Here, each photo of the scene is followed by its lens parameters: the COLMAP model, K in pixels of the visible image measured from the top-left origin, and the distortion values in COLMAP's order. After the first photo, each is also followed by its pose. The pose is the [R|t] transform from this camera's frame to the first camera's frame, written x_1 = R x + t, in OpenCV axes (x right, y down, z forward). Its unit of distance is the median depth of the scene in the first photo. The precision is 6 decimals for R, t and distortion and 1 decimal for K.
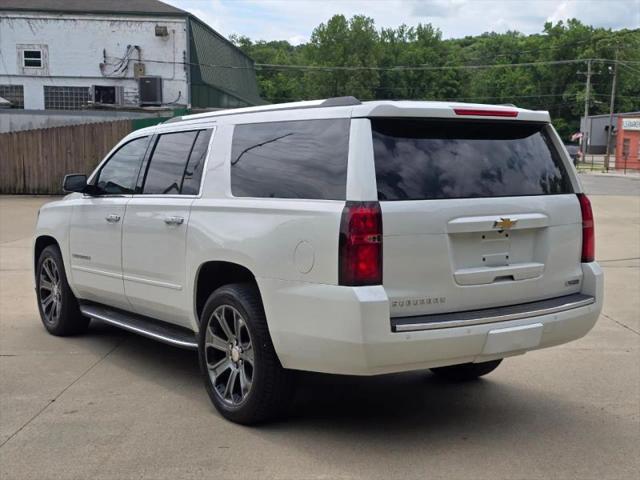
lens RADIAL K [[848.5, 0, 325.6], [0, 848.5, 239.1], [0, 0, 1]] dist [0.066754, 0.000000]
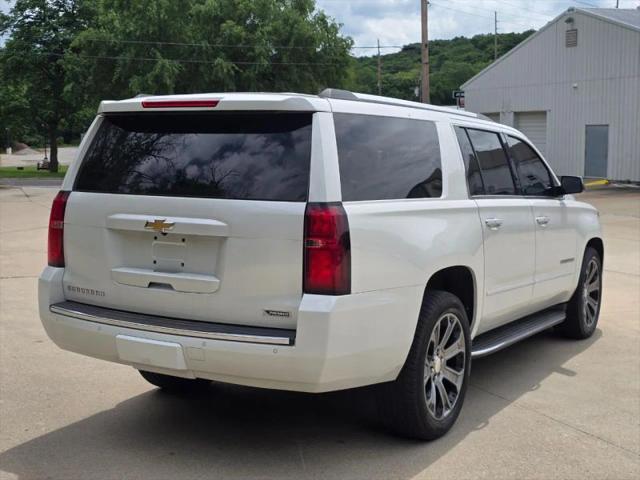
lens RADIAL K [[848.5, 0, 323.3], [0, 848.5, 237.2], [0, 0, 1]] dist [0.066754, 0.000000]
pose [[0.424809, 0.092779, -0.900516, 0.968828], [-0.099311, 0.993507, 0.055511, -0.064389], [0.899819, 0.065850, 0.431265, 0.672589]]
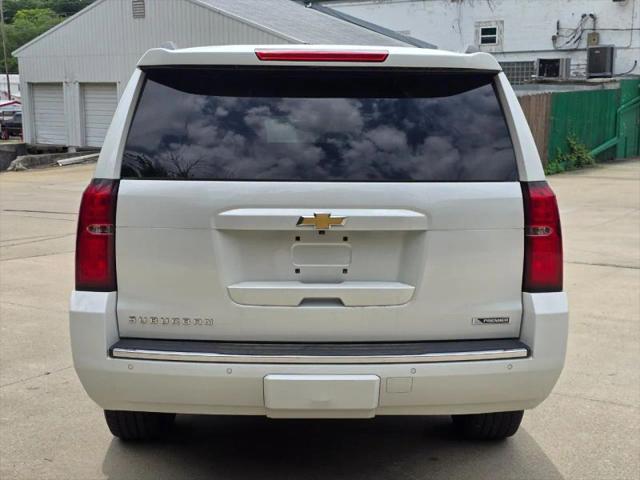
lens RADIAL K [[848.5, 0, 318.8], [0, 848.5, 239.2], [0, 0, 1]] dist [0.066754, 0.000000]
pose [[0.834713, 0.074701, -0.545595, 0.505863], [-0.060089, 0.997196, 0.044602, -0.029552], [0.547397, -0.004445, 0.836861, 0.382896]]
